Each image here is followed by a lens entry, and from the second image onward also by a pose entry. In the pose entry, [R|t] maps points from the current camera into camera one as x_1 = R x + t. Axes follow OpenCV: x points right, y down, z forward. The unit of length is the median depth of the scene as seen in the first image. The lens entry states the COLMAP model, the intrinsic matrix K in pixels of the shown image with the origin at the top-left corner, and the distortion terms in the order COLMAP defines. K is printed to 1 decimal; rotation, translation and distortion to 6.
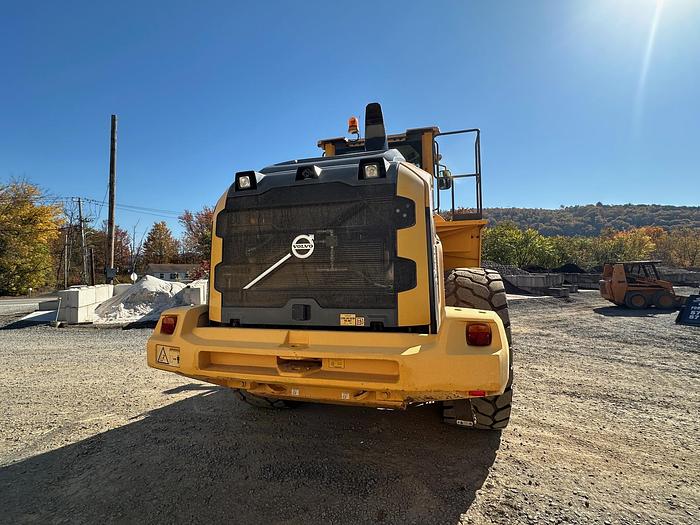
lens RADIAL K [[341.7, 0, 348.7], [0, 341.7, 257.1], [0, 0, 1]] dist [-0.000607, 0.000726]
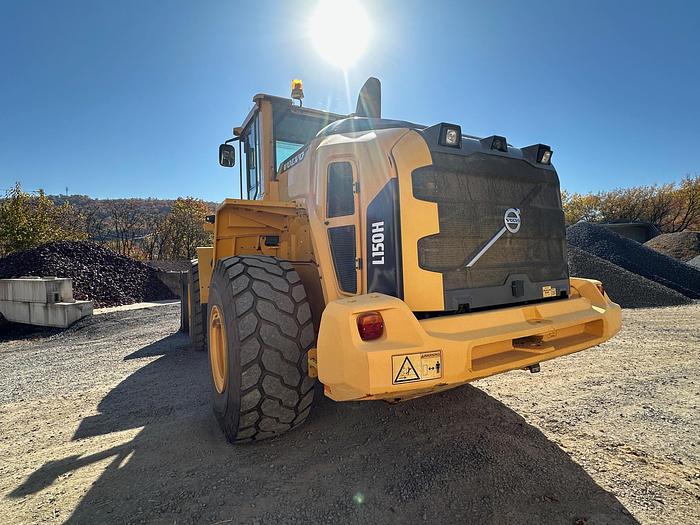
lens RADIAL K [[341.7, 0, 353.2], [0, 341.7, 258.8], [0, 0, 1]] dist [-0.000607, 0.000726]
pose [[0.707153, 0.001076, 0.707059, -1.130993], [-0.009783, 0.999918, 0.008262, 0.072719], [-0.706993, -0.012760, 0.707106, 0.634838]]
